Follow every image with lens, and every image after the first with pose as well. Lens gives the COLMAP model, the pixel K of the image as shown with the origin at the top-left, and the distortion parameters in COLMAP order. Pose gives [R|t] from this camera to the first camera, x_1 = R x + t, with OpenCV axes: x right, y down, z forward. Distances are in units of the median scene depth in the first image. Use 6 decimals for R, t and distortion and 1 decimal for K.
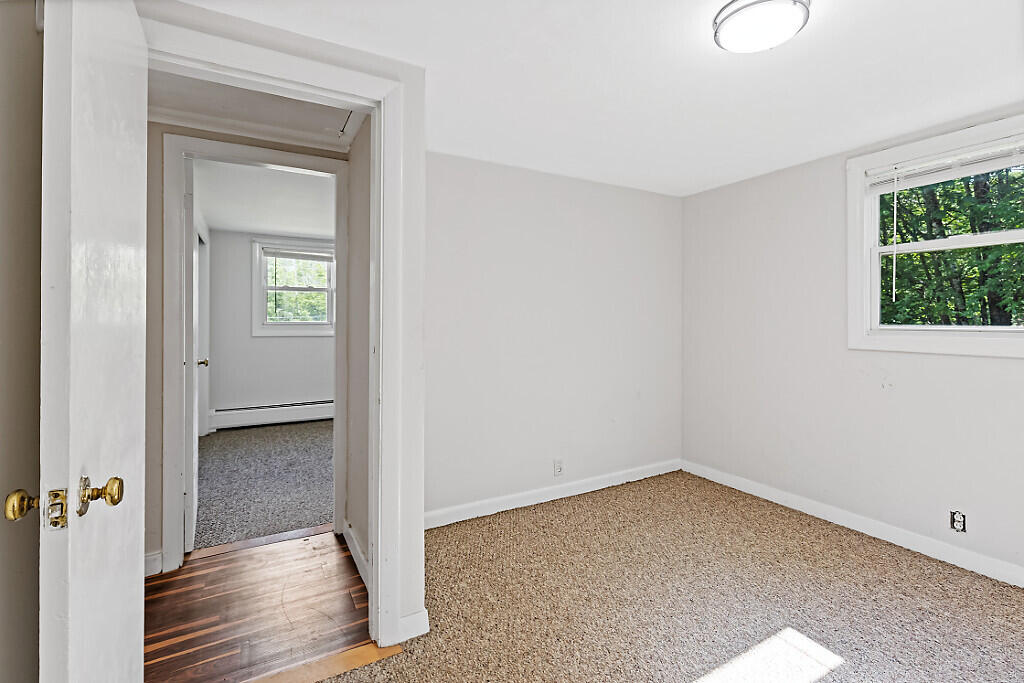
lens RADIAL K [[461.2, 0, 513.9], [0, 461.2, 318.2], [0, 0, 1]] dist [-0.002519, -0.000225]
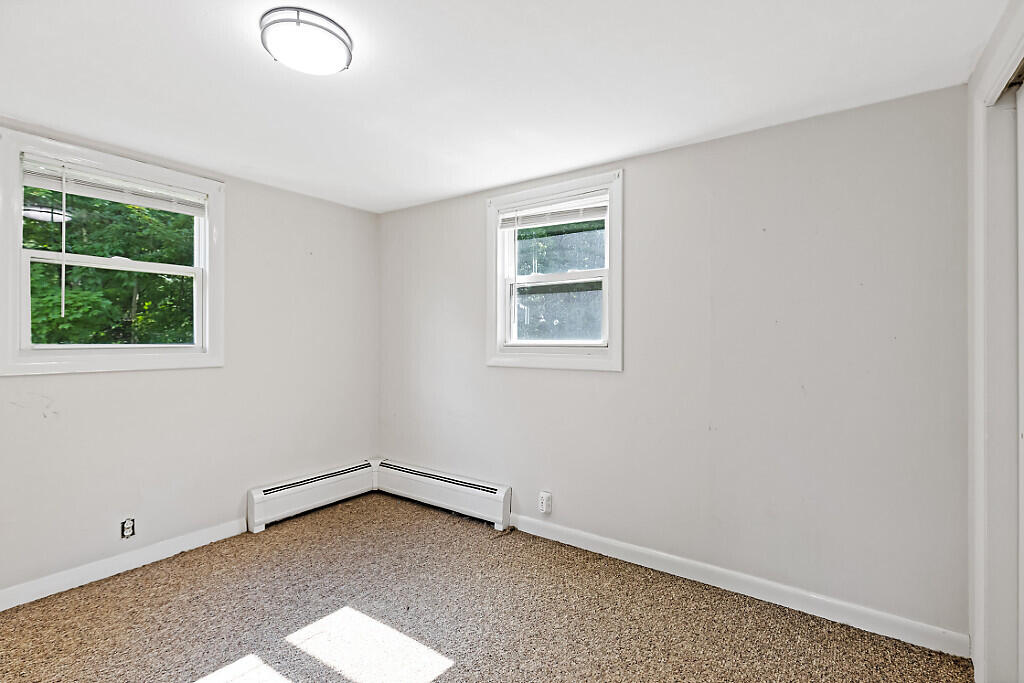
lens RADIAL K [[461.2, 0, 509.5], [0, 461.2, 341.9], [0, 0, 1]] dist [-0.002519, -0.000225]
pose [[-0.415122, -0.006451, 0.909743, -0.385454], [-0.004038, 0.999978, 0.005248, 0.003006], [-0.909757, -0.001495, -0.415139, 0.681631]]
